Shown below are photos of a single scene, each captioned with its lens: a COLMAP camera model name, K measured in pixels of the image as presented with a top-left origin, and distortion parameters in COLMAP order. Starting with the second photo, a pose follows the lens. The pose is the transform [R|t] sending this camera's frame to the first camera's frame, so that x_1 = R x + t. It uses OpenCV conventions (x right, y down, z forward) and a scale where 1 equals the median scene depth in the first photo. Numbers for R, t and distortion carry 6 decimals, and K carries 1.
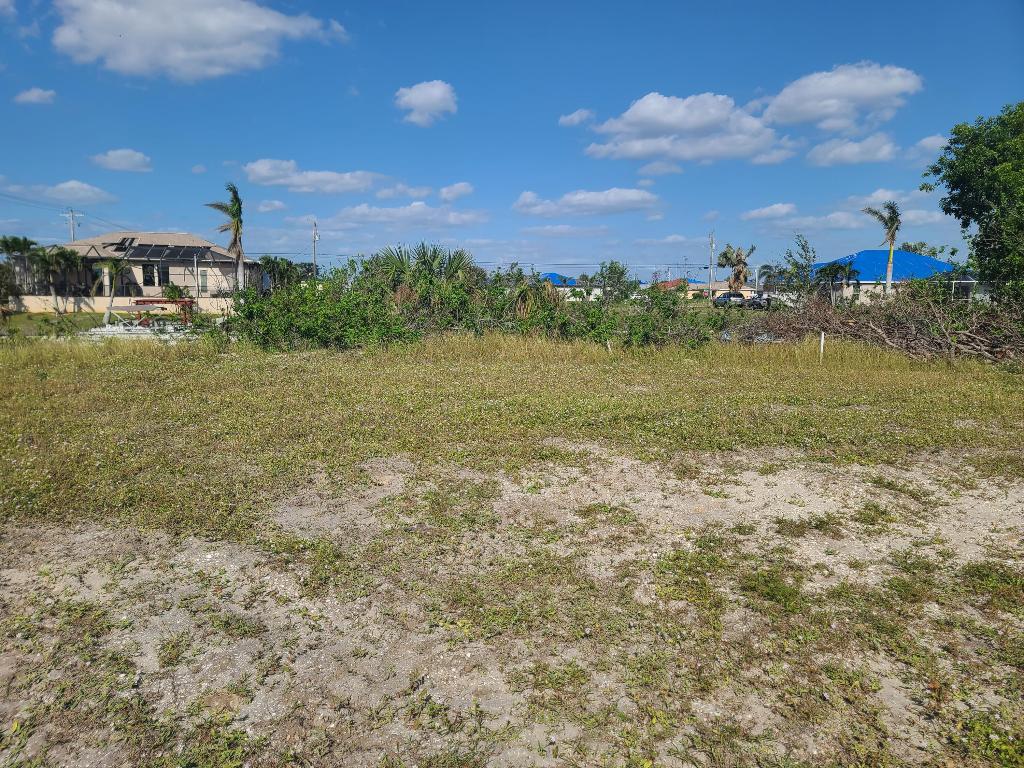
lens RADIAL K [[797.1, 0, 523.0], [0, 797.1, 409.5], [0, 0, 1]] dist [0.091059, -0.028127]
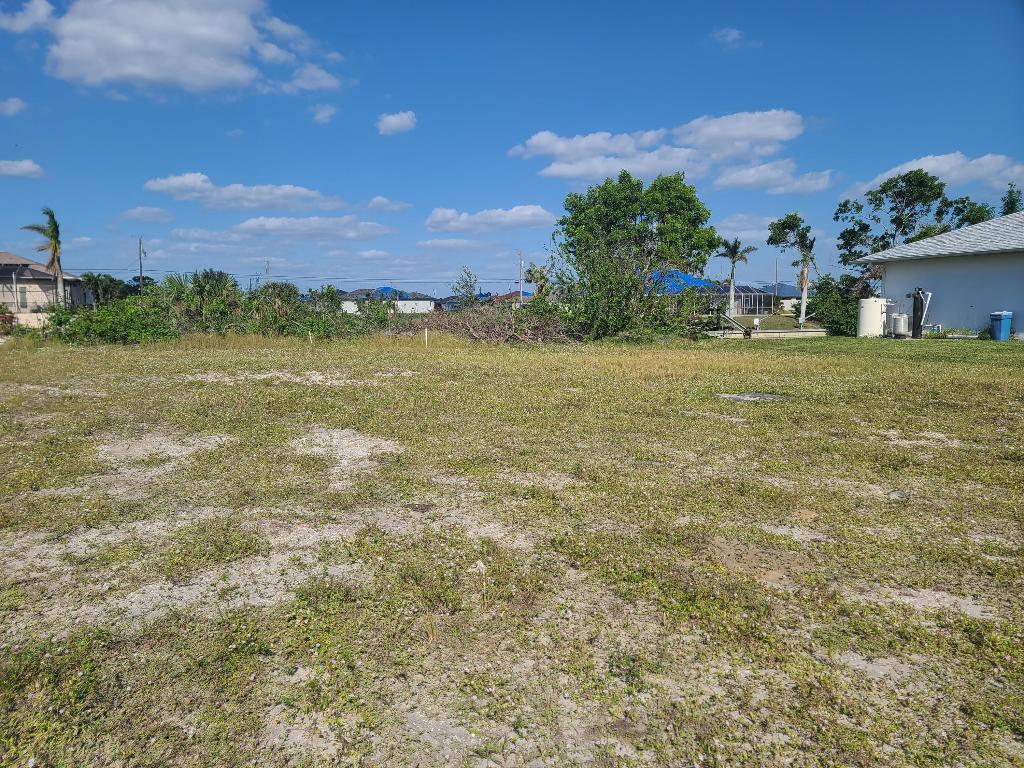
lens RADIAL K [[797.1, 0, 543.4], [0, 797.1, 404.4], [0, 0, 1]] dist [0.091059, -0.028127]
pose [[0.983523, -0.035328, 0.177296, 0.080401], [0.039385, 0.999035, -0.019414, 0.029507], [-0.176439, 0.026077, 0.983966, -0.177767]]
